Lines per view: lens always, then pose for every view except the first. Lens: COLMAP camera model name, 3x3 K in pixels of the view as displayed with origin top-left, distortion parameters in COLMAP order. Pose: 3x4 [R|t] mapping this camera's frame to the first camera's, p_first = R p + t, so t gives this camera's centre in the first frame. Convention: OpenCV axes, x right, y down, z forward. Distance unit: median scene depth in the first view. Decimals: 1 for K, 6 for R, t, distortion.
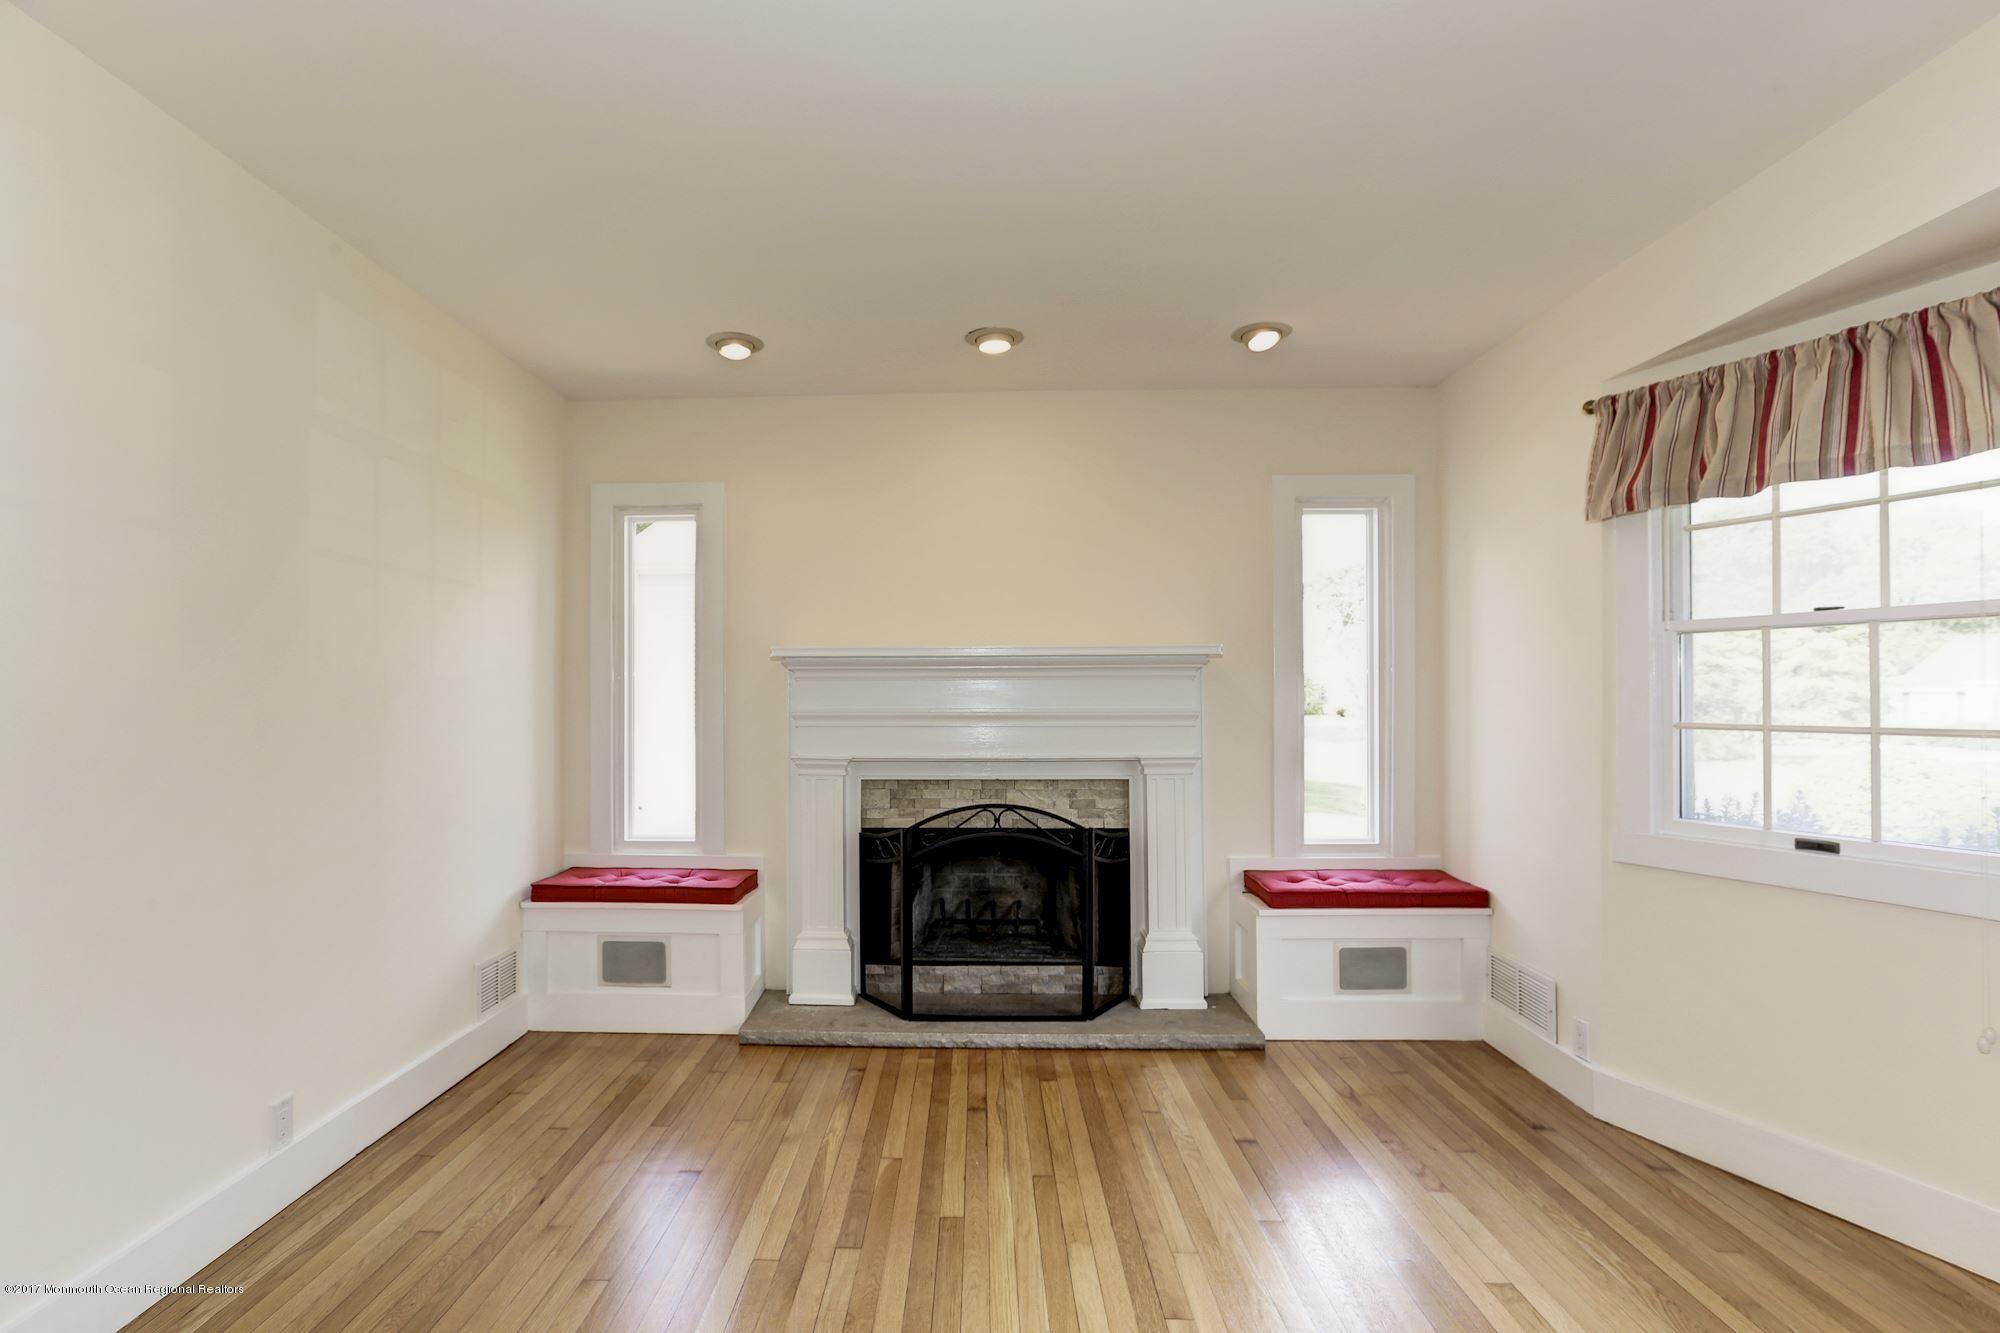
lens RADIAL K [[927.1, 0, 933.8], [0, 927.1, 697.2], [0, 0, 1]] dist [-0.011545, 0.006003]
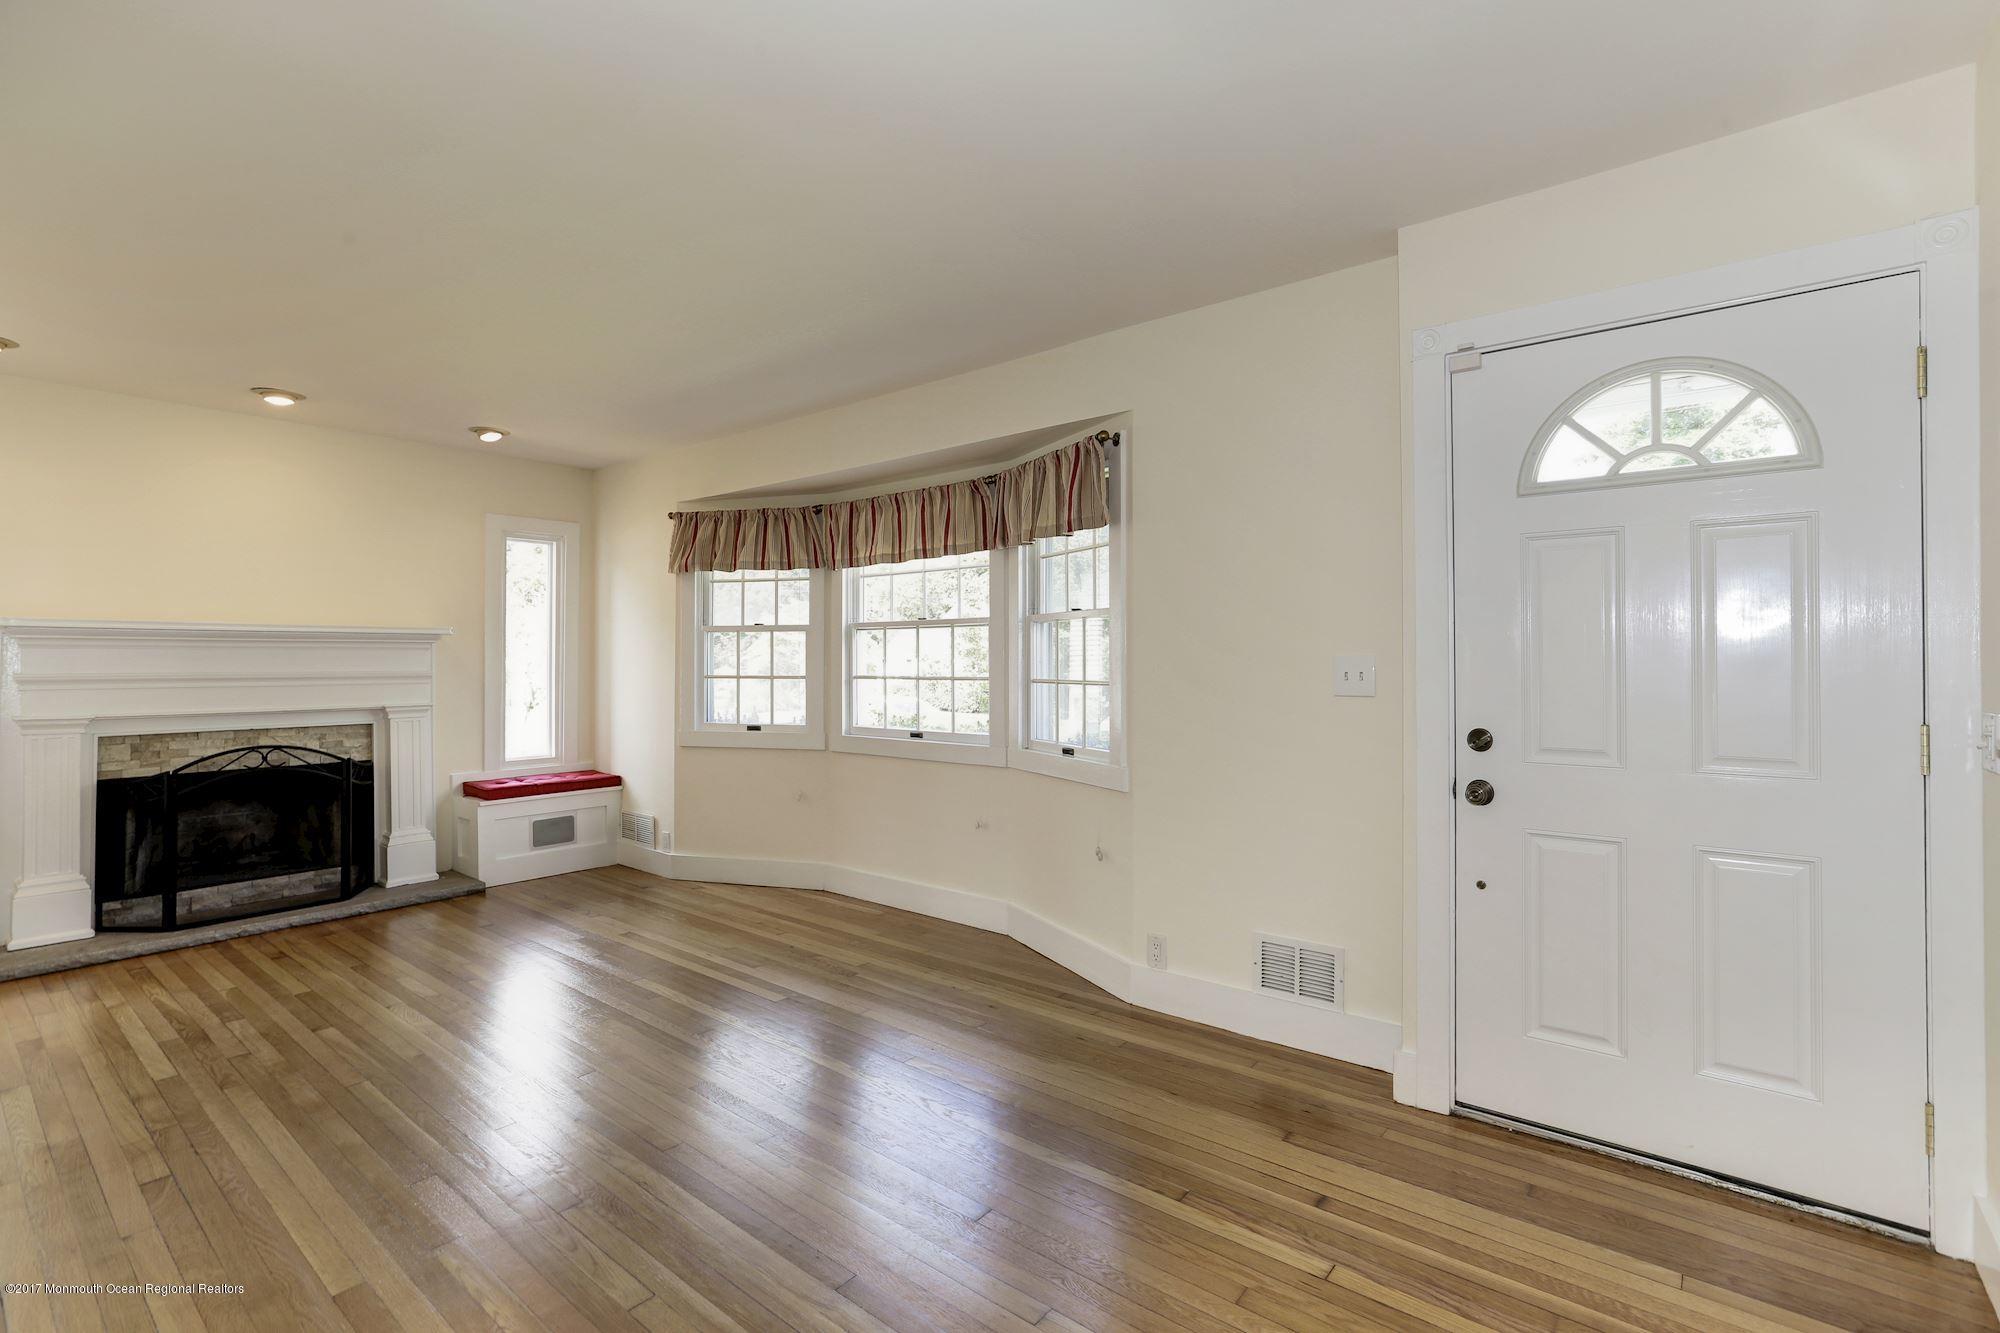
lens RADIAL K [[927.1, 0, 1013.4], [0, 927.1, 649.0], [0, 0, 1]] dist [-0.011545, 0.006003]
pose [[0.591732, 0.009952, 0.806073, -0.348634], [-0.002278, 0.999940, -0.010673, -0.008024], [-0.806132, 0.004479, 0.591719, -0.592940]]
